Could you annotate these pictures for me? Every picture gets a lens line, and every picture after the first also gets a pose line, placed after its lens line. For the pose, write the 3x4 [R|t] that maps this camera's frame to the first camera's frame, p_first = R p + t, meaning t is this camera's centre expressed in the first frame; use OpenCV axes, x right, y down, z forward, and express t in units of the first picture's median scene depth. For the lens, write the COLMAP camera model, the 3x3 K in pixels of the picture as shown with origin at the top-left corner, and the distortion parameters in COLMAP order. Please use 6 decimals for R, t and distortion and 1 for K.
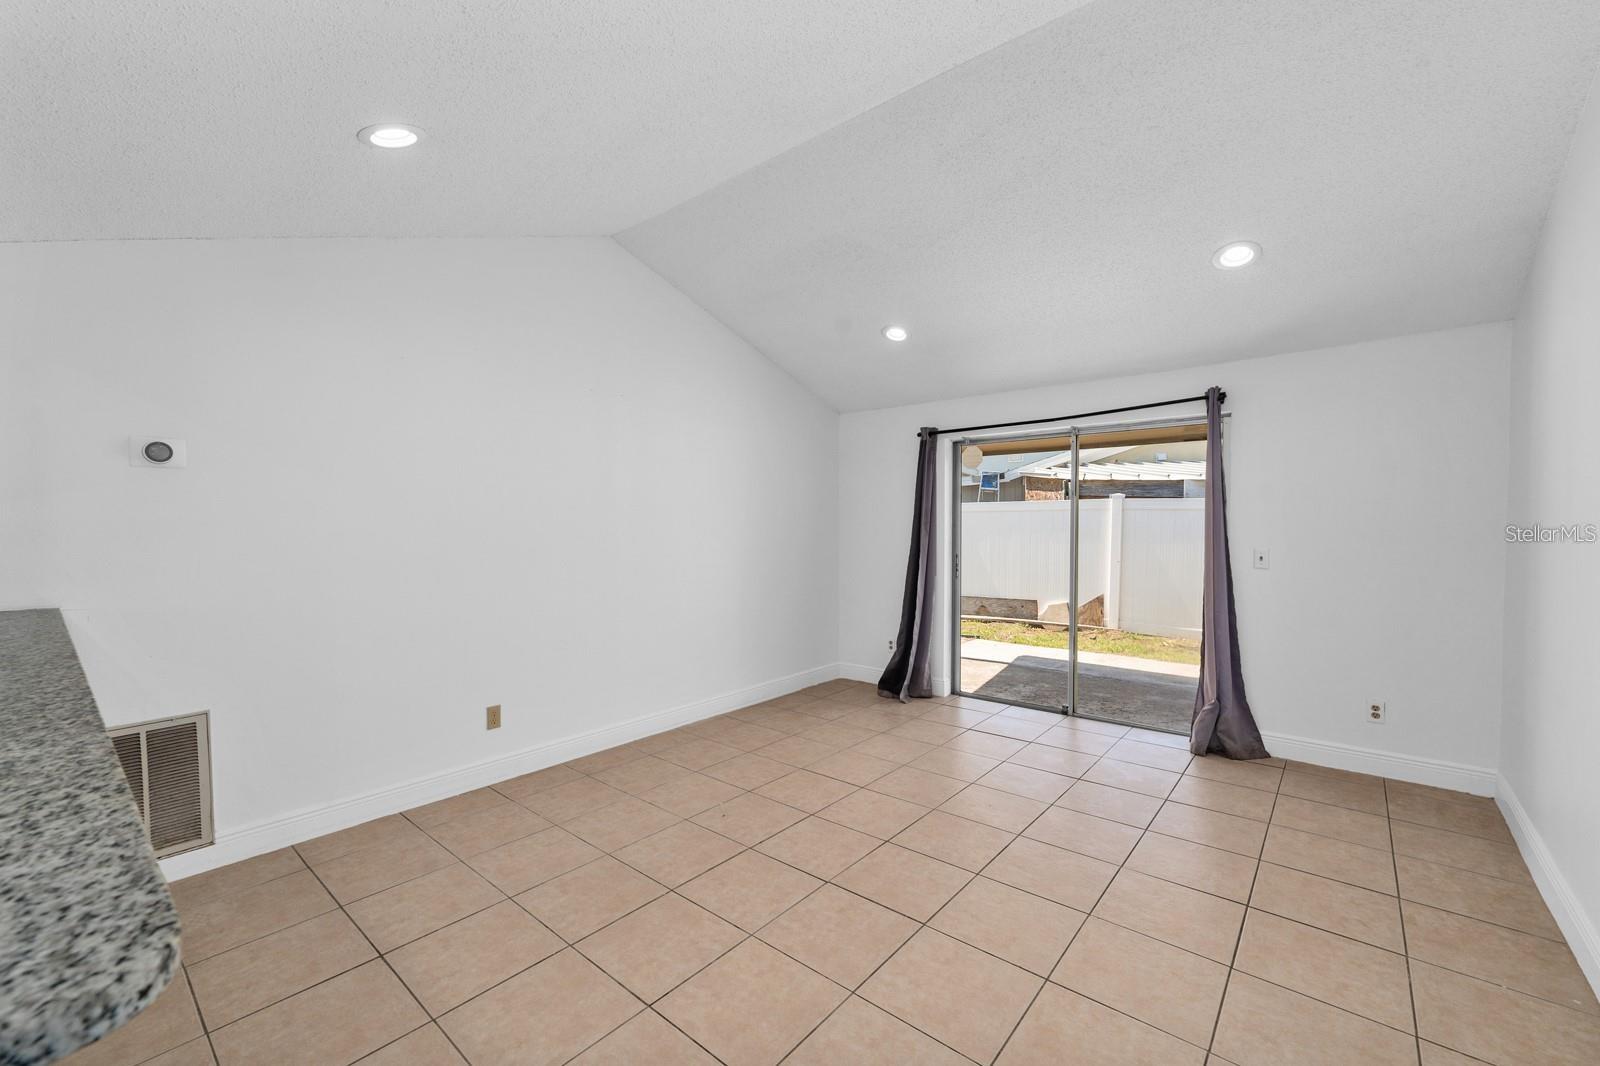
lens RADIAL K [[649.6, 0, 798.1], [0, 649.6, 533.6], [0, 0, 1]] dist [0.001834, -0.000644]
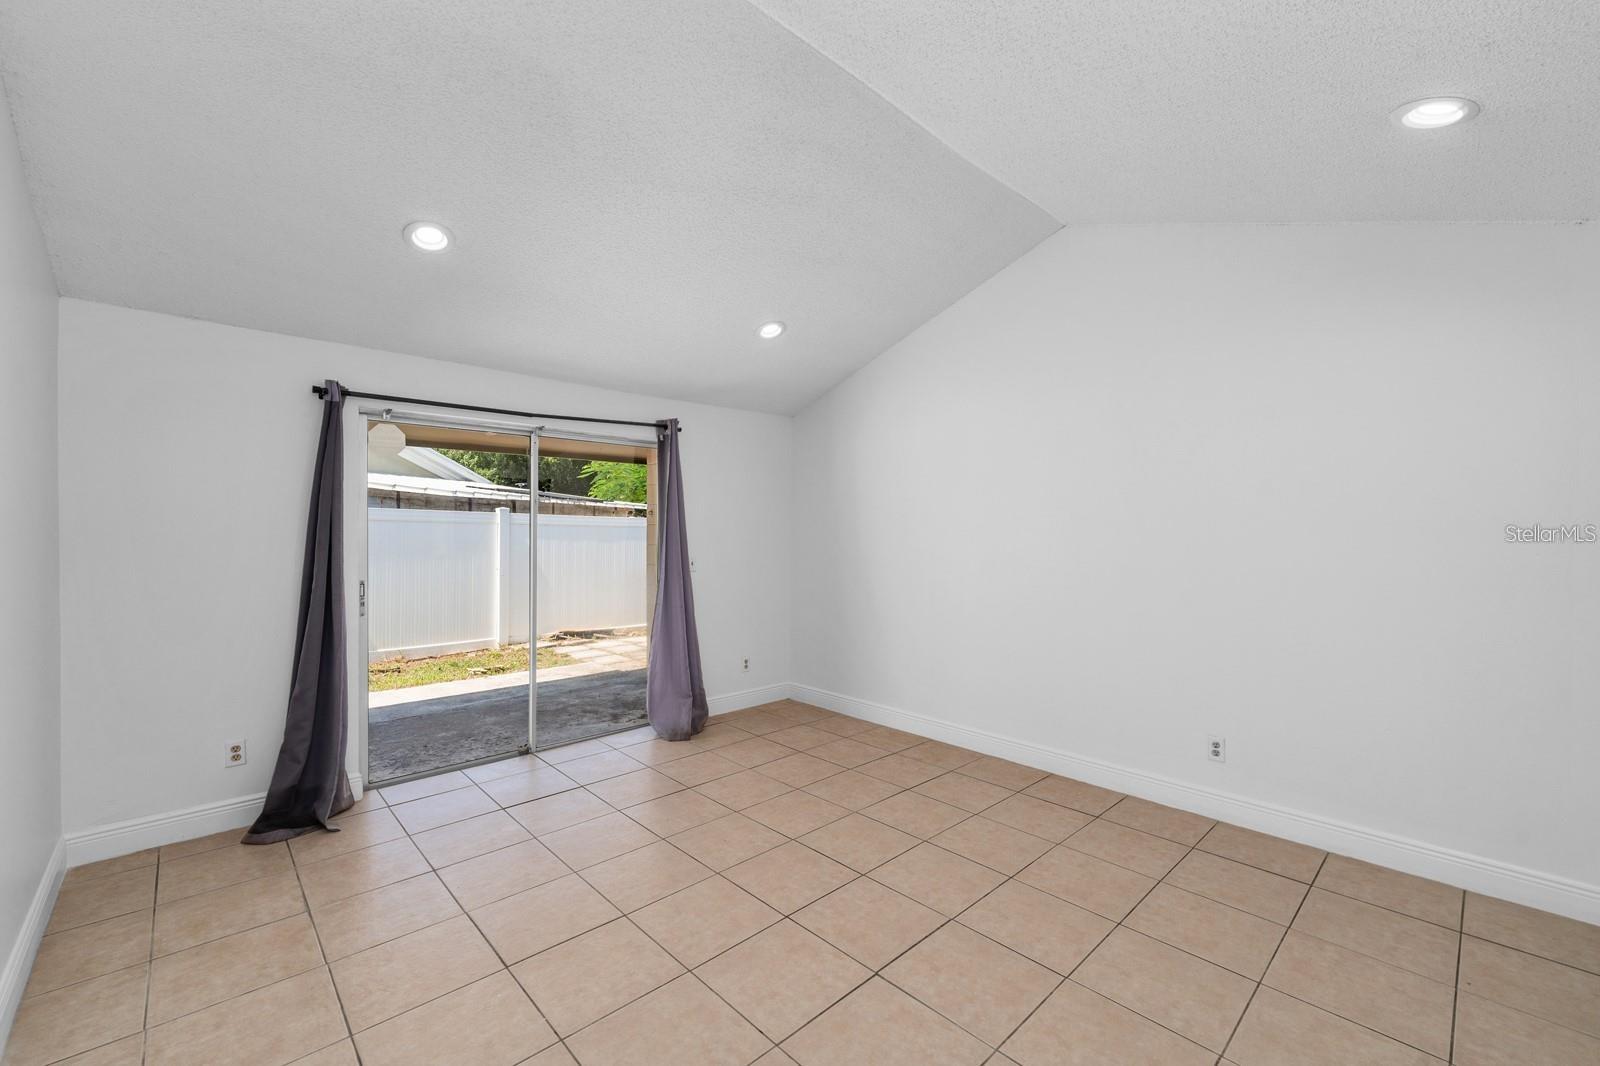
lens RADIAL K [[685.3, 0, 813.5], [0, 685.3, 534.9], [0, 0, 1]] dist [-0.001898, -0.000248]
pose [[0.076343, -0.007817, 0.997051, -0.447596], [0.004449, 0.999962, 0.007499, -0.020019], [-0.997072, 0.003863, 0.076375, 0.517990]]
